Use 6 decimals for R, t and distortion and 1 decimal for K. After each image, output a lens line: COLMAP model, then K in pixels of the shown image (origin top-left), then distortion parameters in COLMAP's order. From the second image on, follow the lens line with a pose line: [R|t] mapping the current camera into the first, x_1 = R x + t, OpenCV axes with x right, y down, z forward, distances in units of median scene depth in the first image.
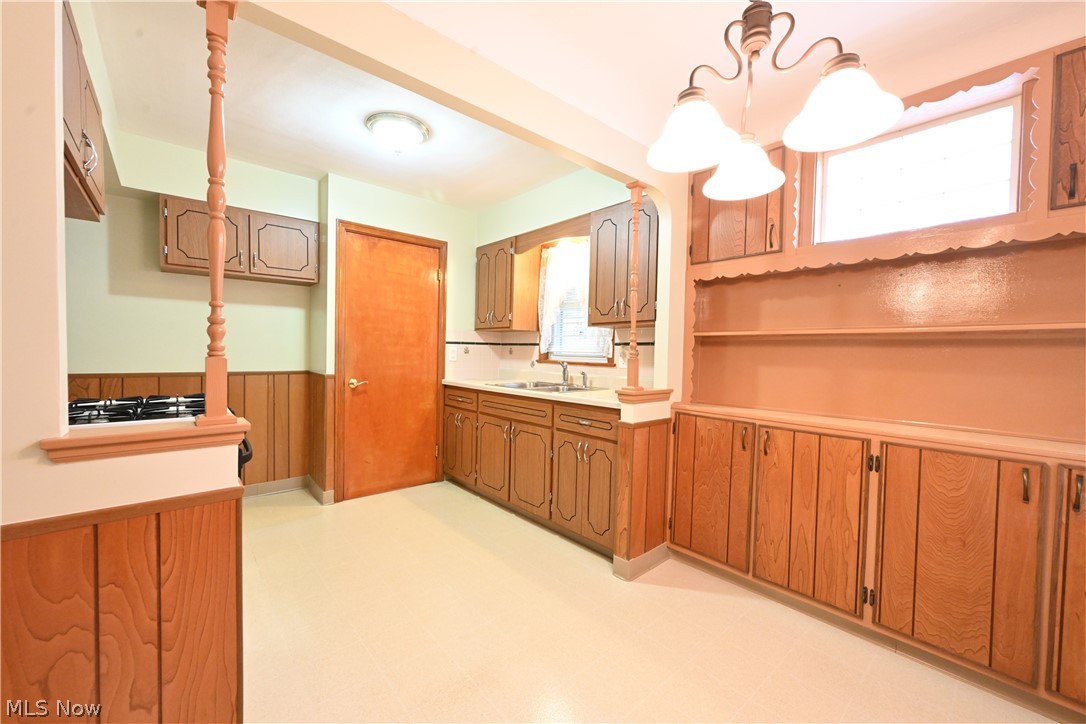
lens RADIAL K [[426.0, 0, 541.7], [0, 426.0, 364.0], [0, 0, 1]] dist [-0.003633, 0.000424]
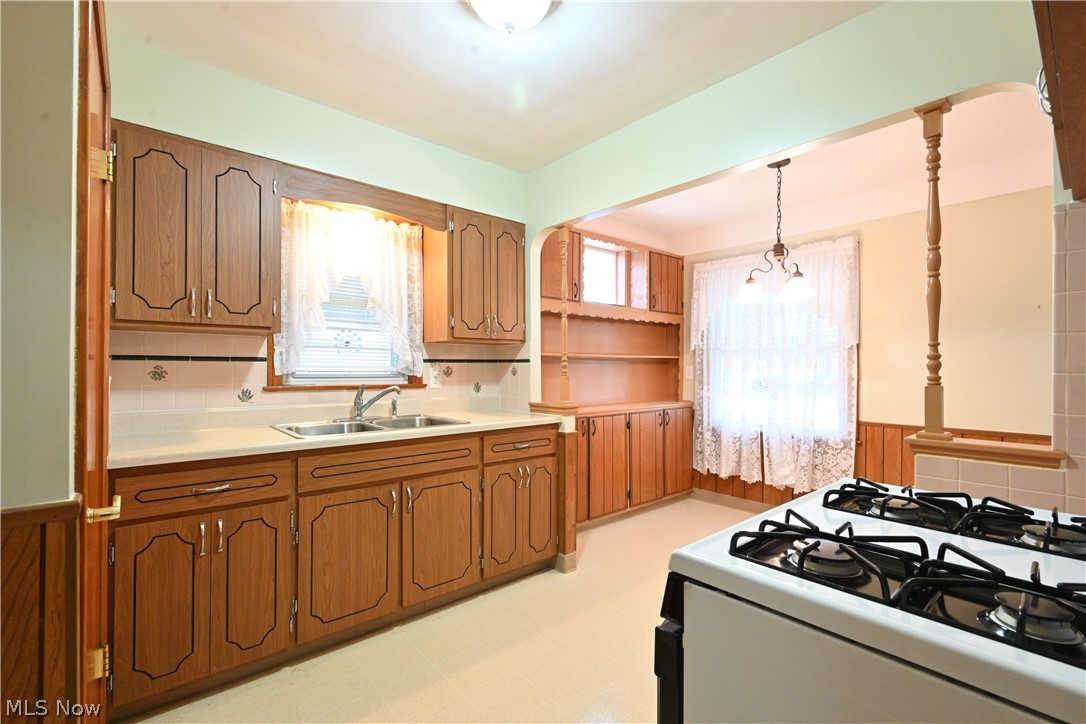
lens RADIAL K [[479.7, 0, 544.9], [0, 479.7, 366.5], [0, 0, 1]] dist [-0.000104, -0.000599]
pose [[-0.001789, -0.018082, 0.999835, -0.902015], [0.026622, 0.999481, 0.018124, -0.053538], [-0.999644, 0.026650, -0.001307, 0.885384]]
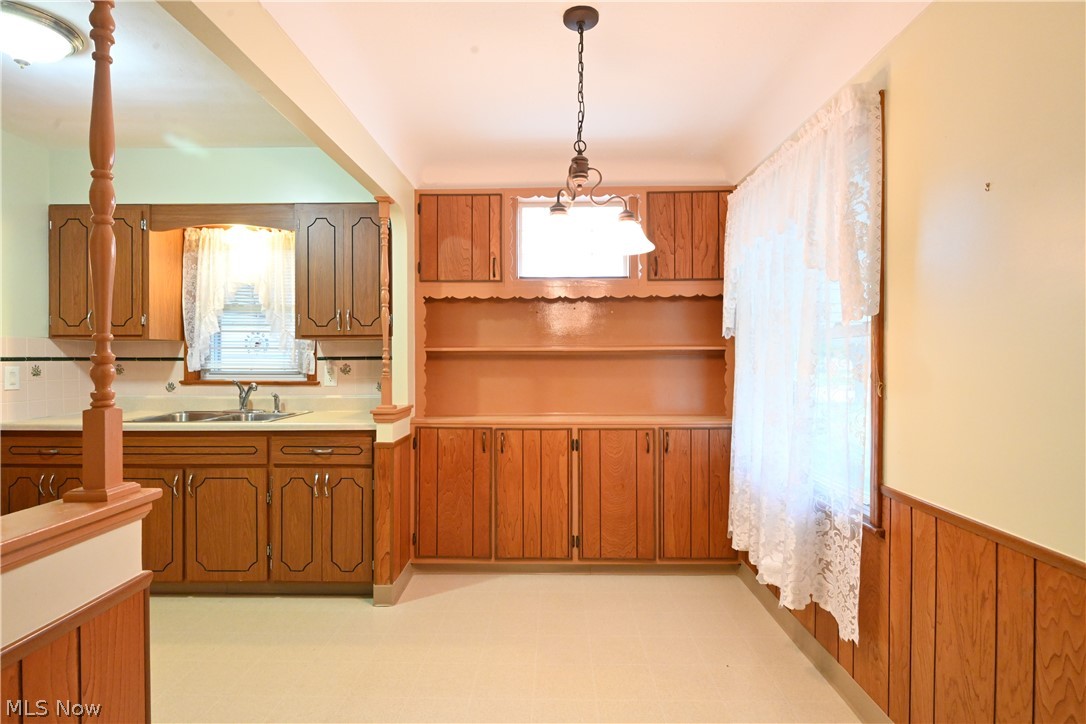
lens RADIAL K [[547.3, 0, 543.7], [0, 547.3, 362.5], [0, 0, 1]] dist [0.000031, -0.001033]
pose [[0.671271, -0.026325, 0.740744, -0.394014], [0.036184, 0.999341, 0.002725, -0.029427], [-0.740328, 0.024974, 0.671782, -0.089535]]
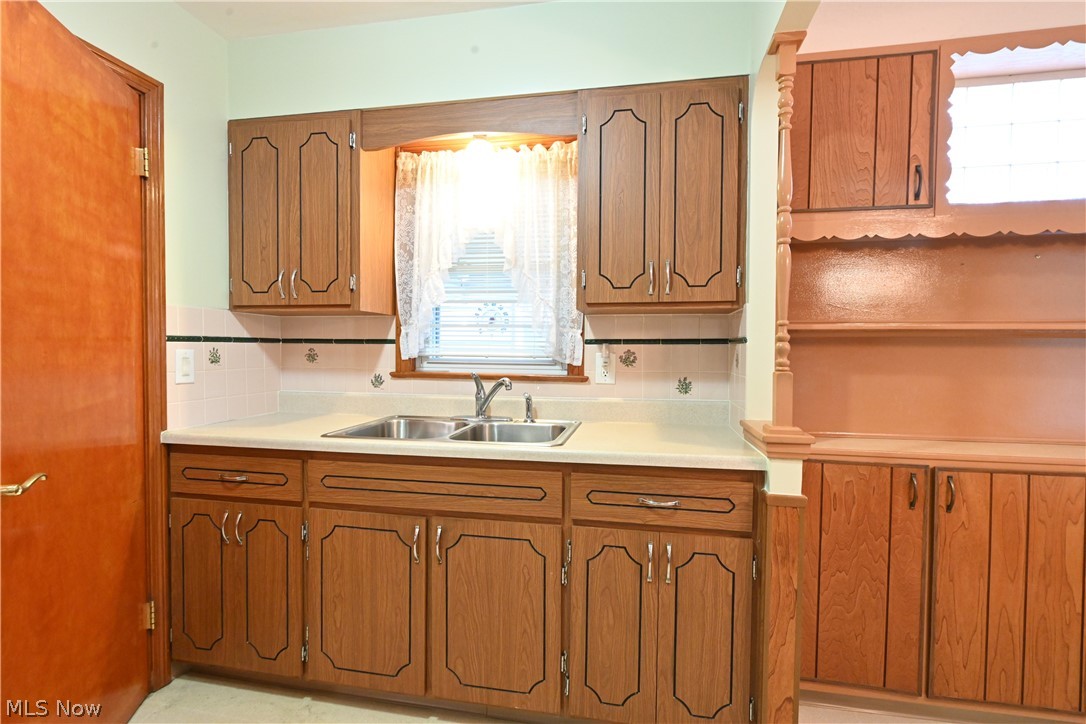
lens RADIAL K [[531.3, 0, 541.1], [0, 531.3, 364.7], [0, 0, 1]] dist [0.000954, -0.001706]
pose [[0.791754, -0.034357, 0.609873, -0.356377], [0.027338, 0.999410, 0.020811, -0.037698], [-0.610228, 0.000196, 0.792226, 0.554705]]
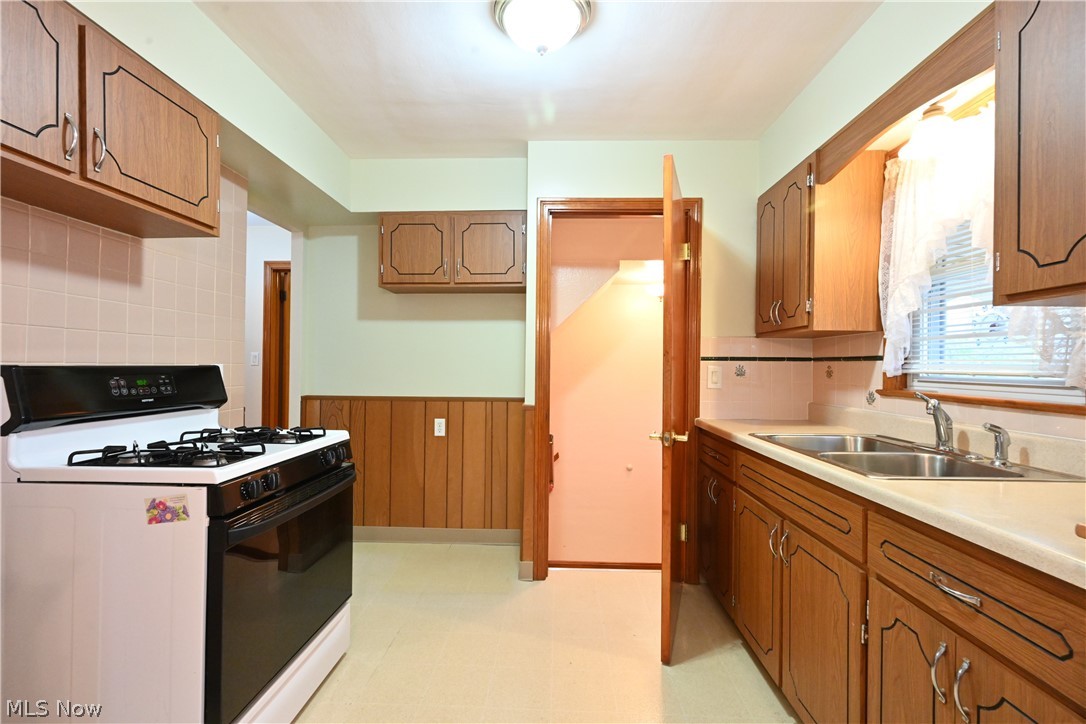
lens RADIAL K [[479.7, 0, 541.0], [0, 479.7, 363.0], [0, 0, 1]] dist [-0.000104, -0.000599]
pose [[0.731142, -0.018192, -0.681983, 0.113444], [-0.014101, 0.999028, -0.041767, -0.016900], [0.682080, 0.040154, 0.730175, 0.471165]]
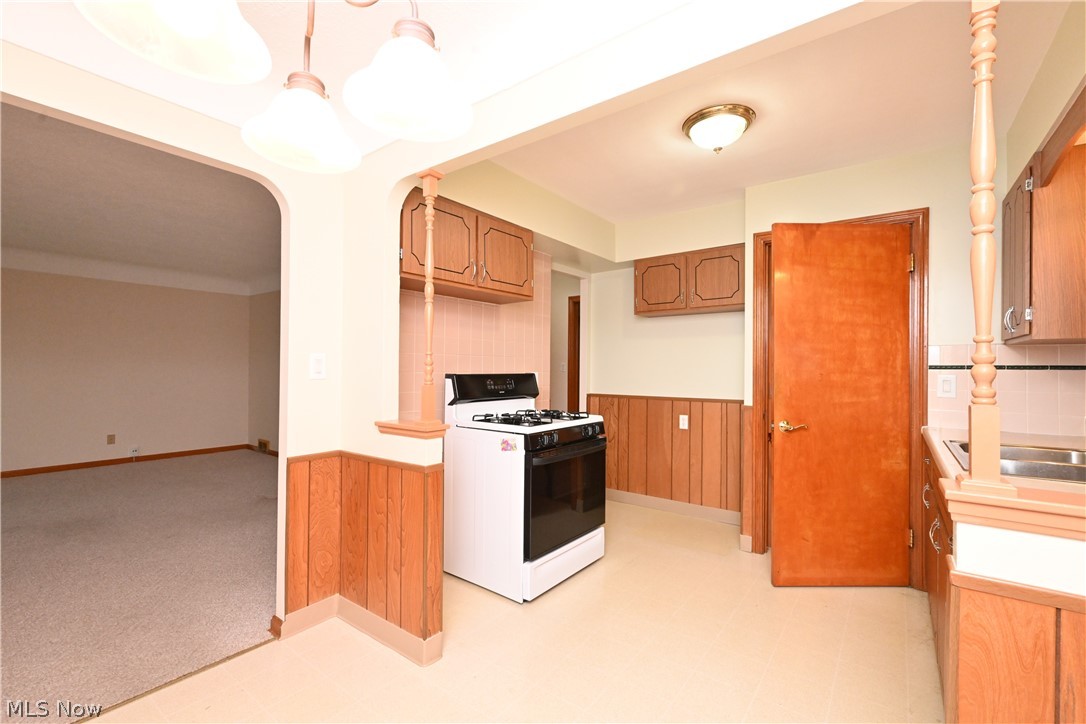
lens RADIAL K [[471.1, 0, 542.0], [0, 471.1, 362.7], [0, 0, 1]] dist [0.004025, -0.000379]
pose [[0.208248, -0.028222, -0.977669, 0.468829], [-0.031070, 0.998888, -0.035453, -0.021652], [0.977582, 0.037759, 0.207139, 0.432916]]
